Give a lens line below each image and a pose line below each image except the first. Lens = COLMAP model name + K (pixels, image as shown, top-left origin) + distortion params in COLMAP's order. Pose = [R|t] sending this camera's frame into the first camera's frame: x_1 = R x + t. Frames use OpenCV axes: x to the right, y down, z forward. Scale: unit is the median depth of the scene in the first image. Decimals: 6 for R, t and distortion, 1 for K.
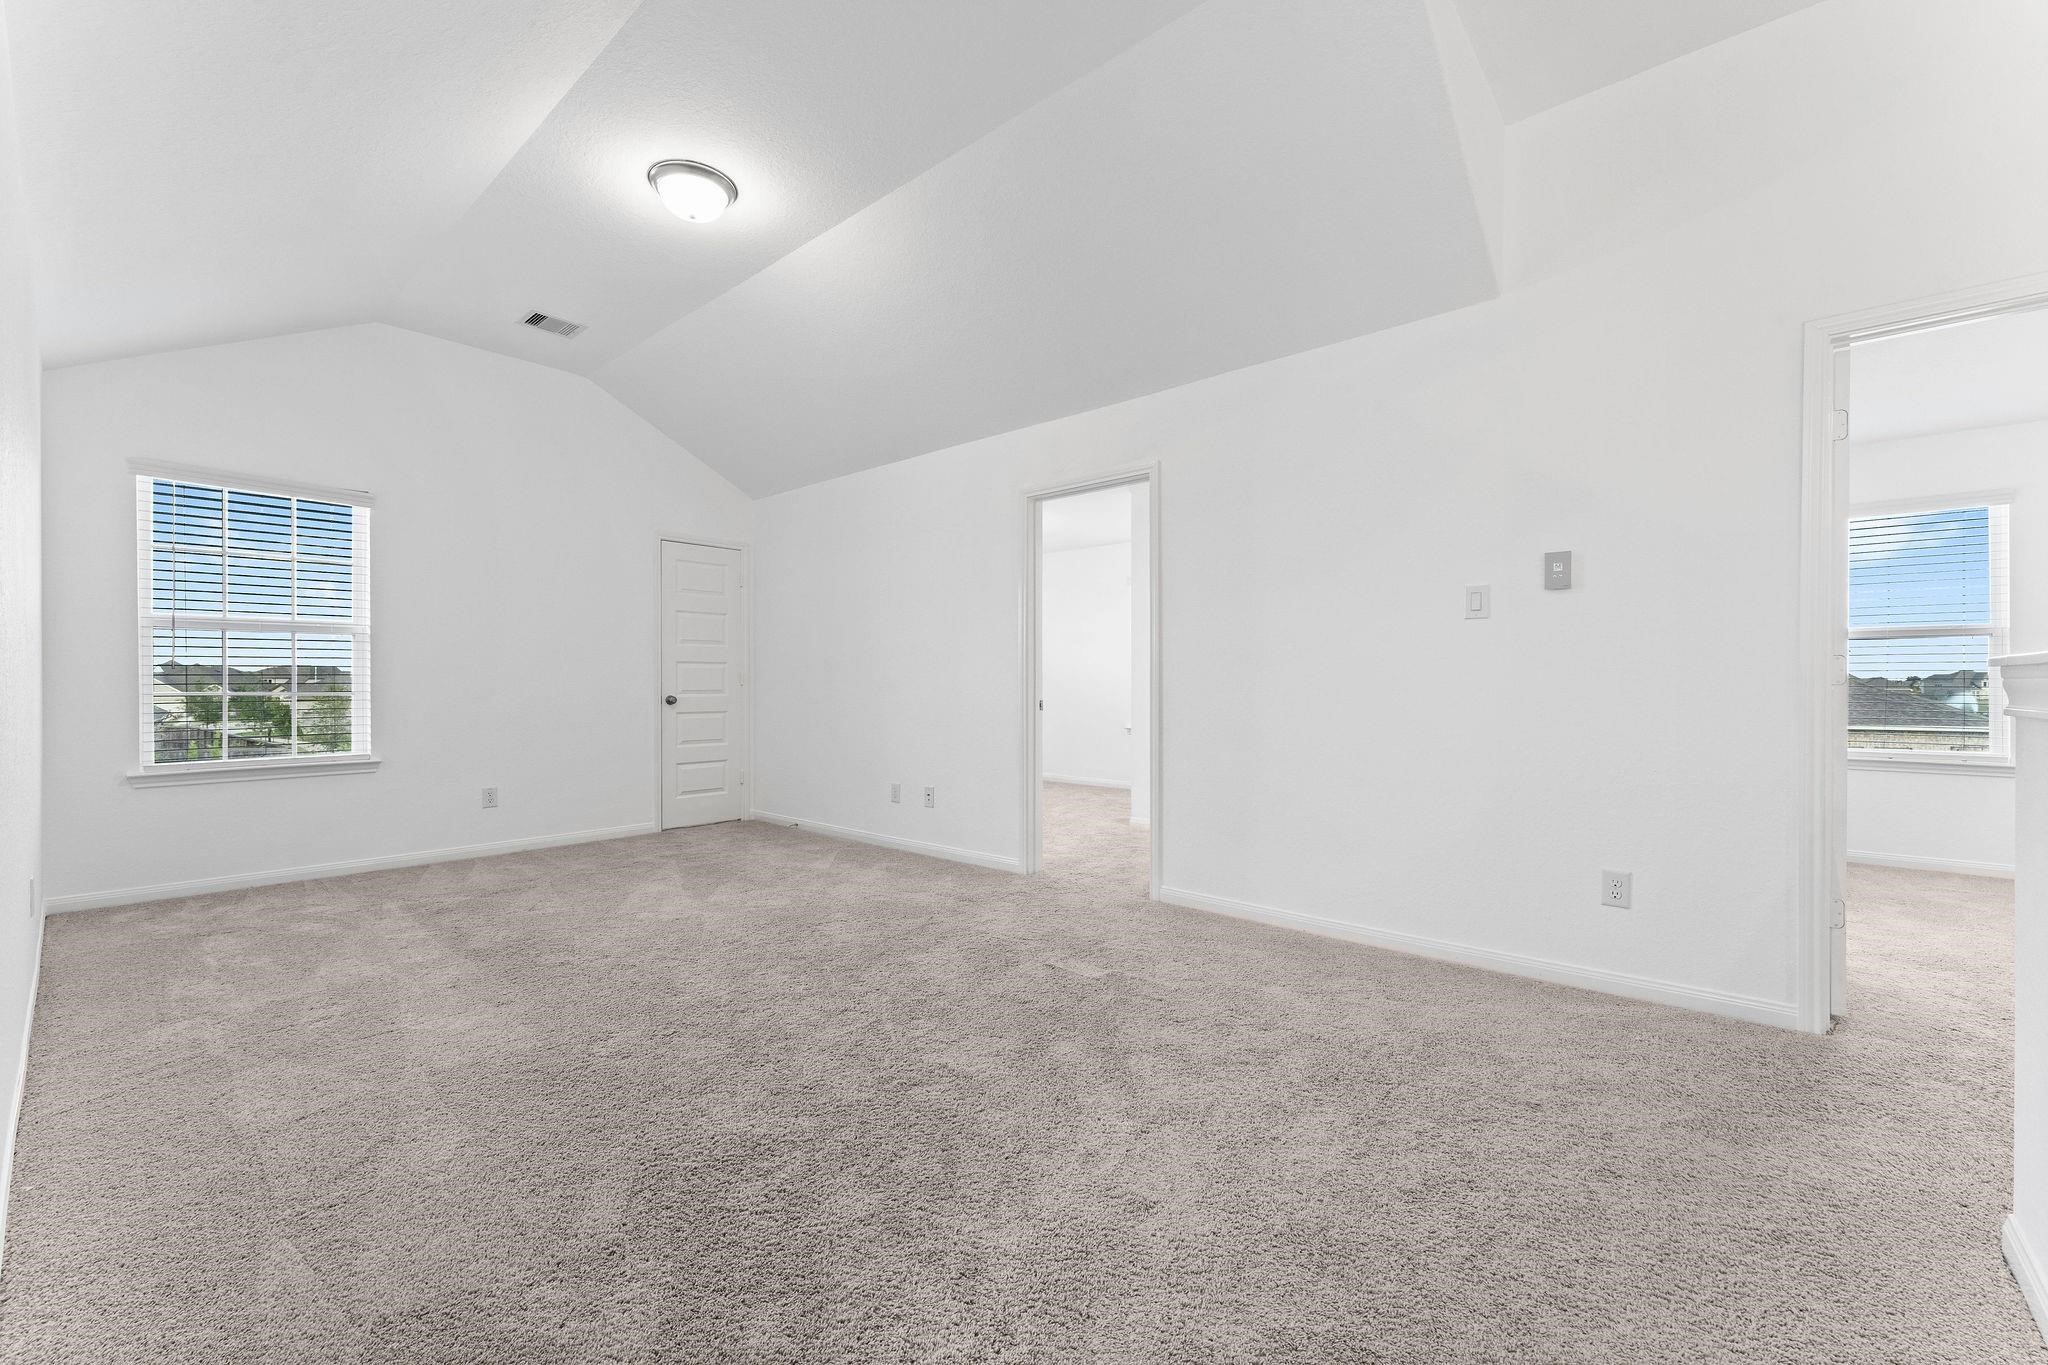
lens RADIAL K [[835.2, 0, 1015.9], [0, 835.2, 679.0], [0, 0, 1]] dist [-0.000785, -0.000086]
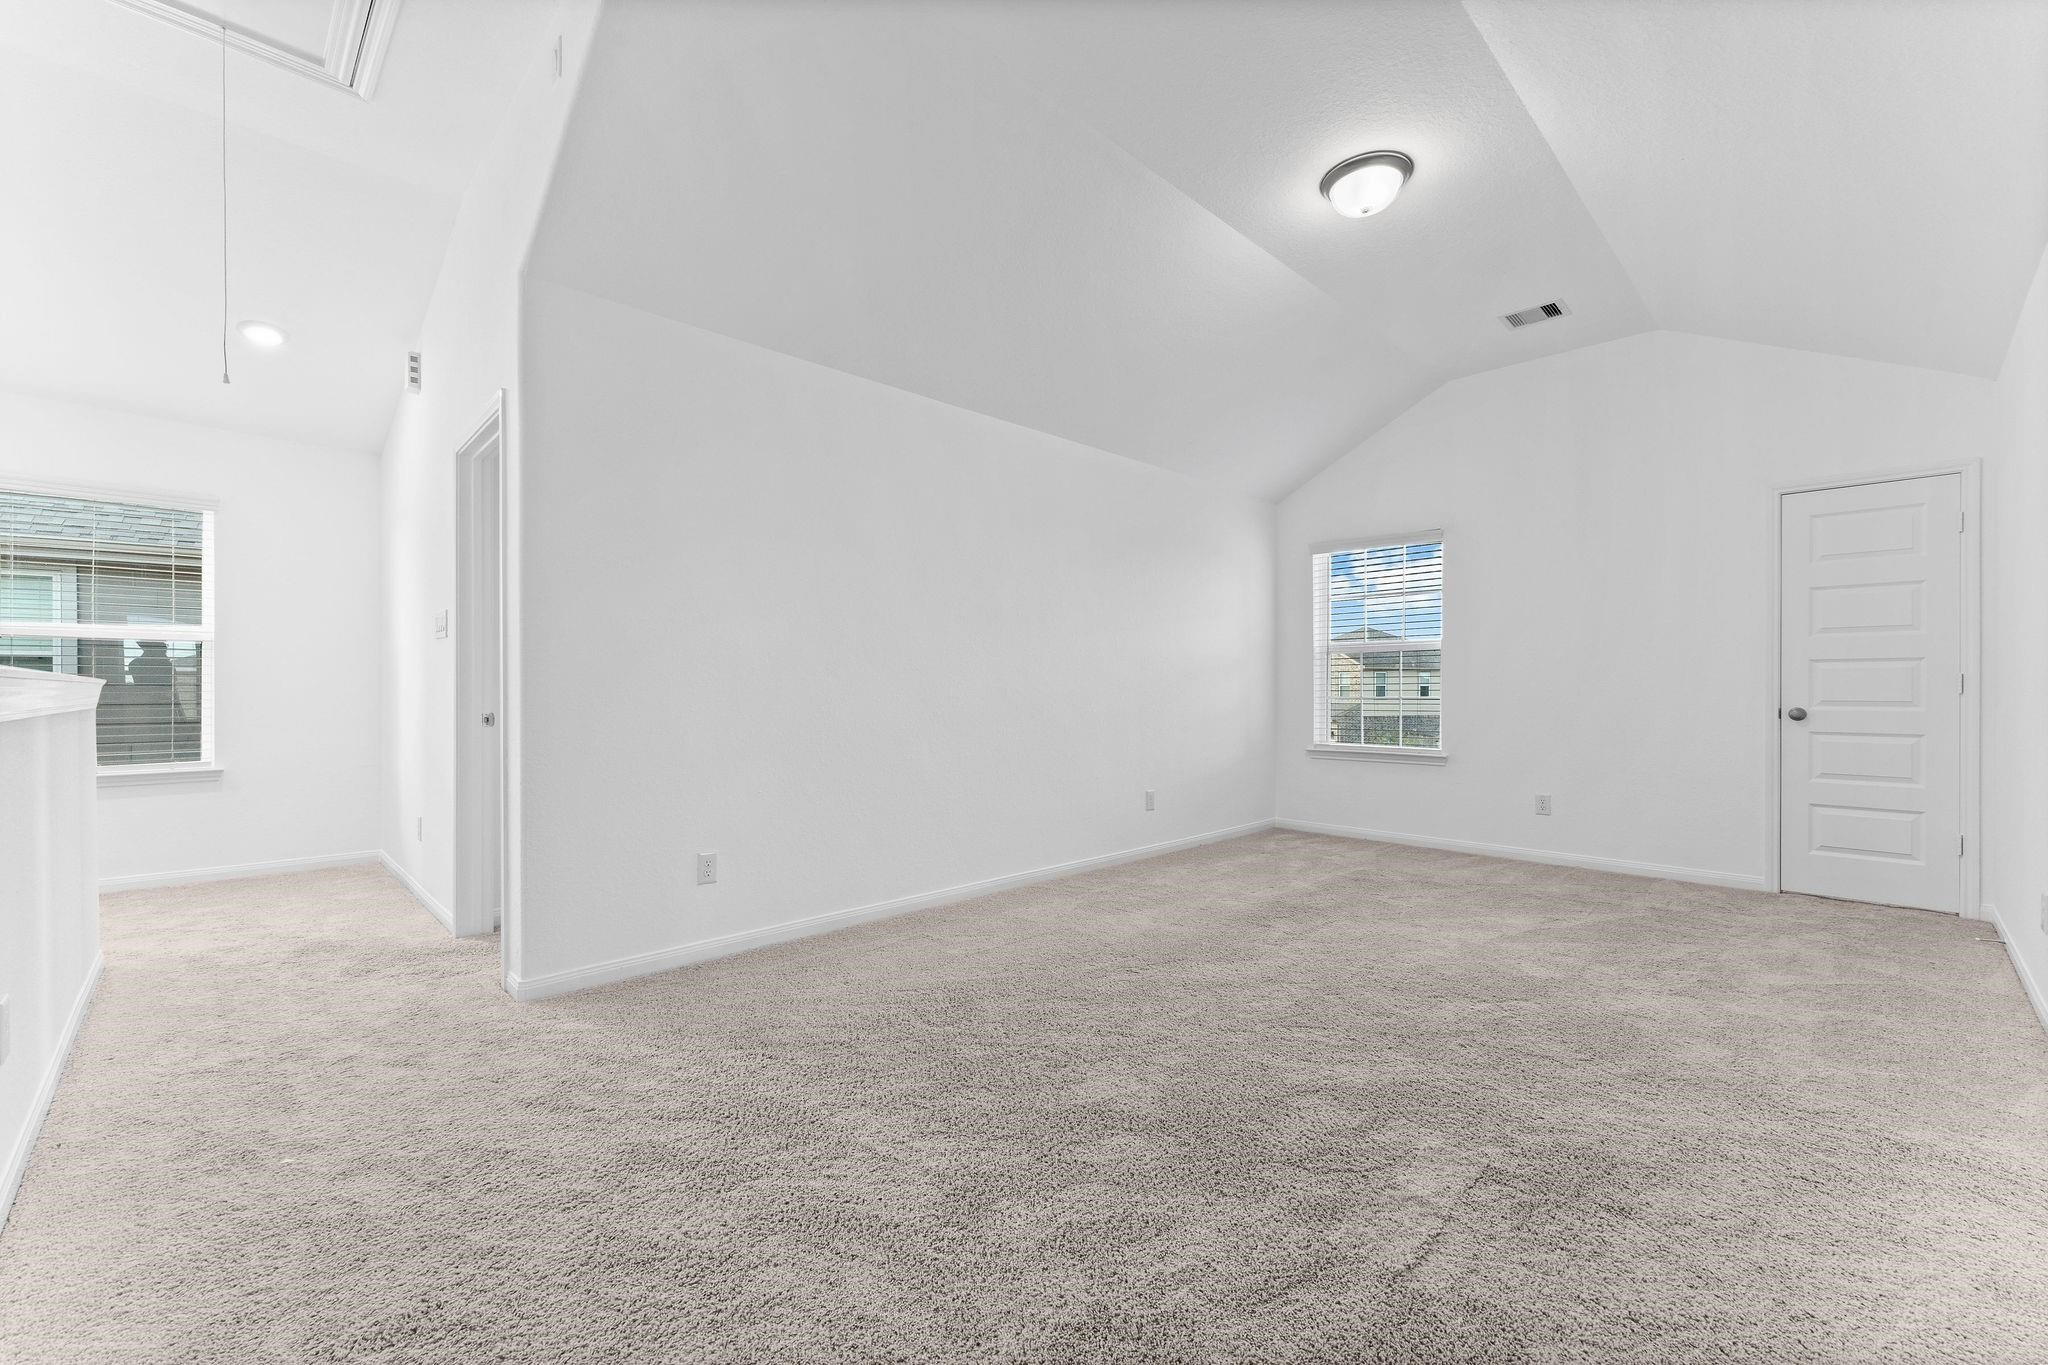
lens RADIAL K [[835.2, 0, 1010.7], [0, 835.2, 692.2], [0, 0, 1]] dist [-0.000785, -0.000086]
pose [[-0.080048, 0.004555, -0.996781, 0.484114], [0.005318, 0.999977, 0.004143, -0.000303], [0.996777, -0.004970, -0.080071, 0.522773]]
